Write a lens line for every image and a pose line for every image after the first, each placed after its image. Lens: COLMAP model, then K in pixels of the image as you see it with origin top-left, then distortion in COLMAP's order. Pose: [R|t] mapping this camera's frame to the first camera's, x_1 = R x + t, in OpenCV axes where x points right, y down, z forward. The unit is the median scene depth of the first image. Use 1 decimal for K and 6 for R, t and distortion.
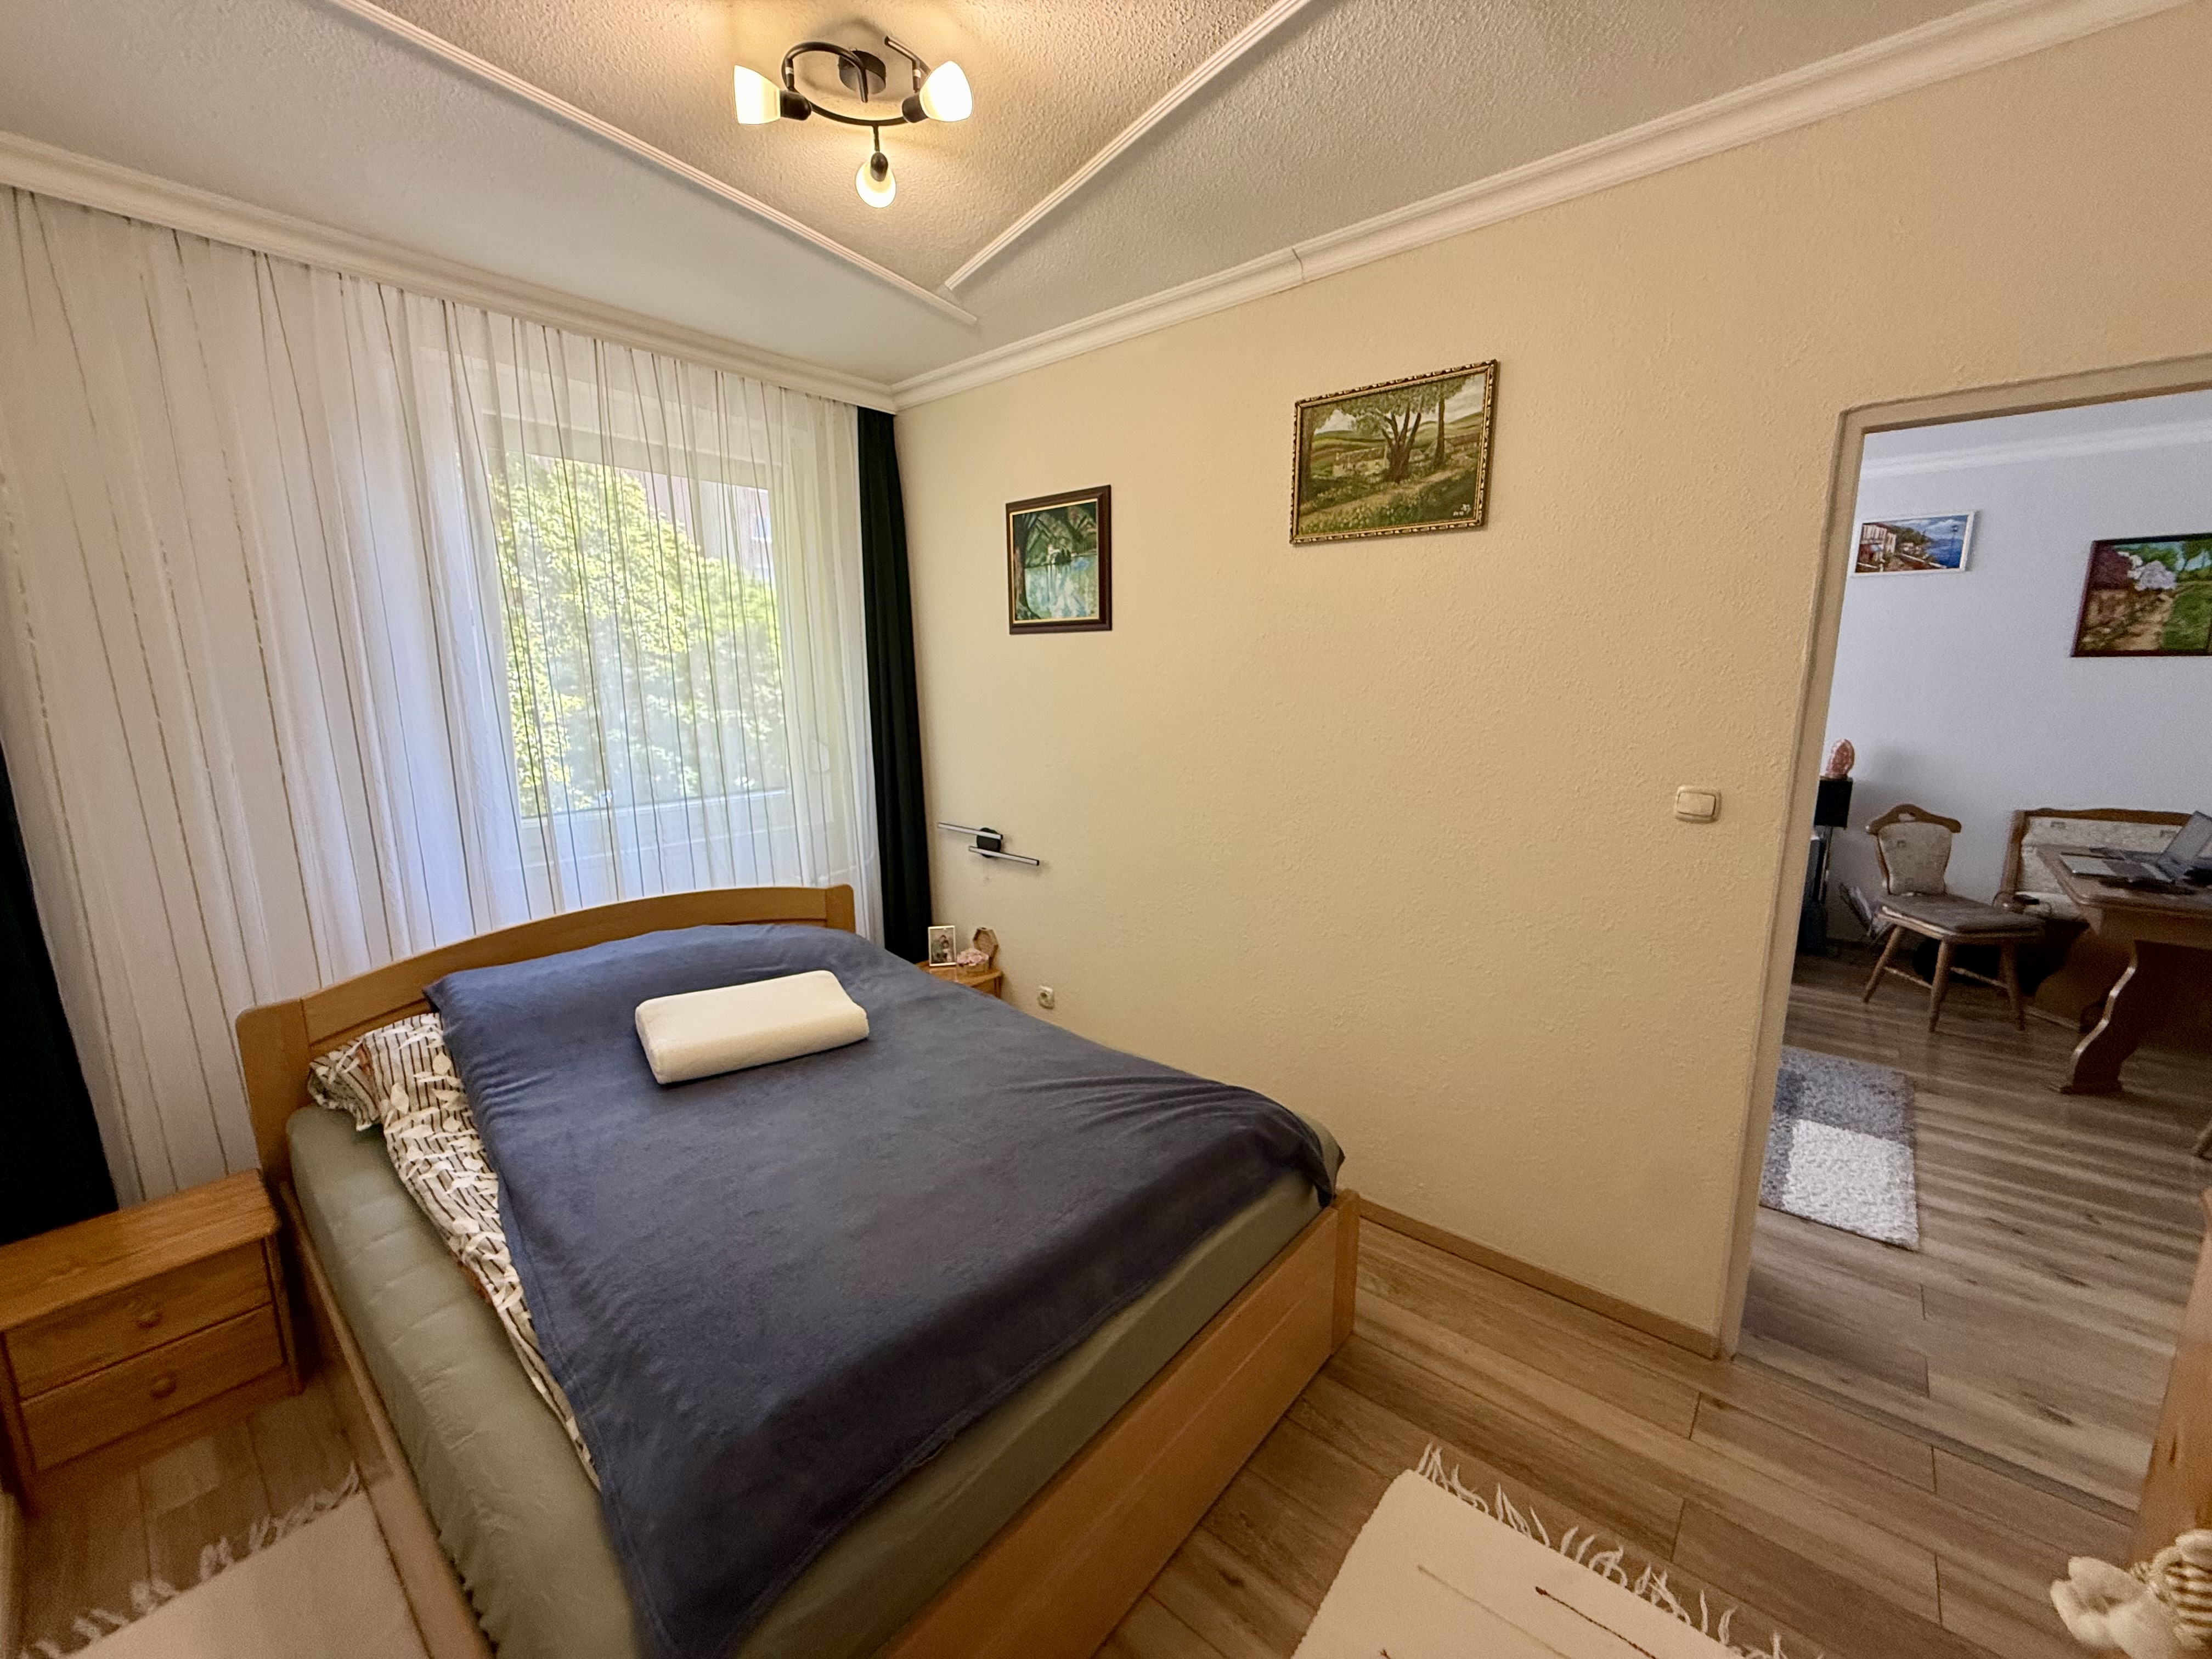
lens RADIAL K [[887.9, 0, 1090.7], [0, 887.9, 827.8], [0, 0, 1]] dist [0.000067, 0.000304]
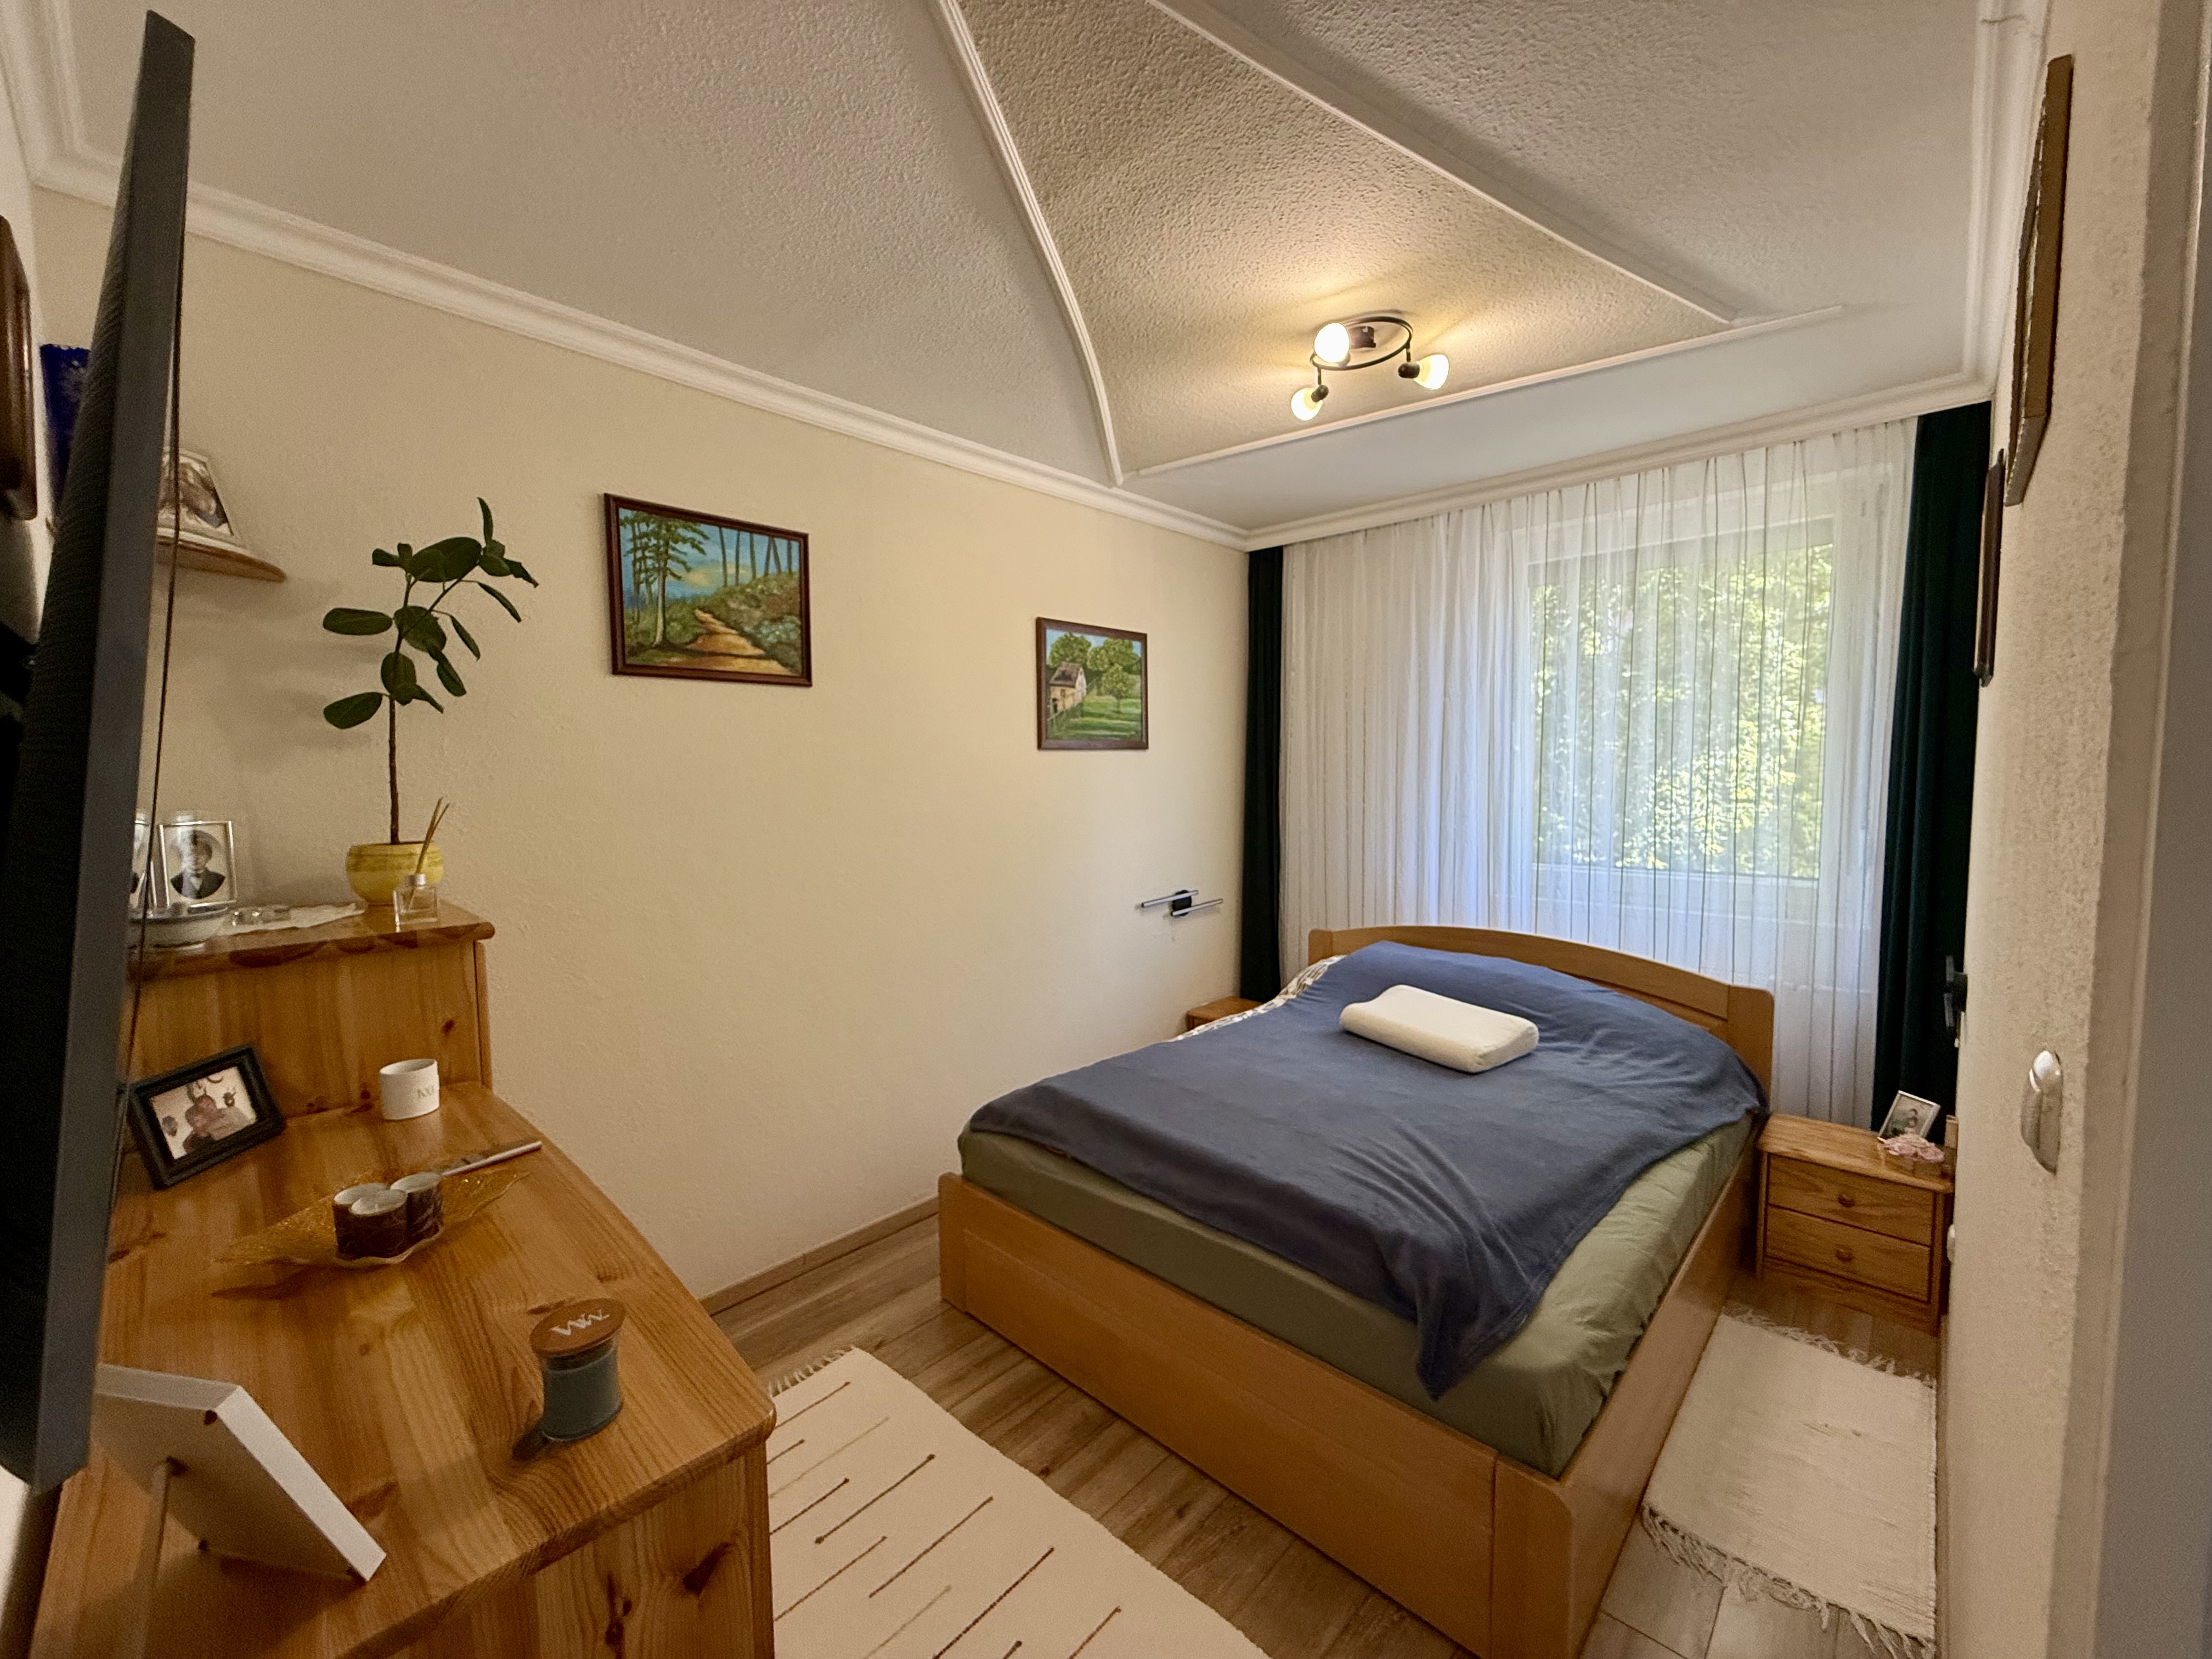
lens RADIAL K [[879.9, 0, 1104.1], [0, 879.9, 833.6], [0, 0, 1]] dist [0.000606, 0.000097]
pose [[-0.046064, 0.084830, -0.995330, 0.804709], [-0.168047, 0.981530, 0.091431, -0.078610], [0.984702, 0.171474, -0.030958, 0.503911]]
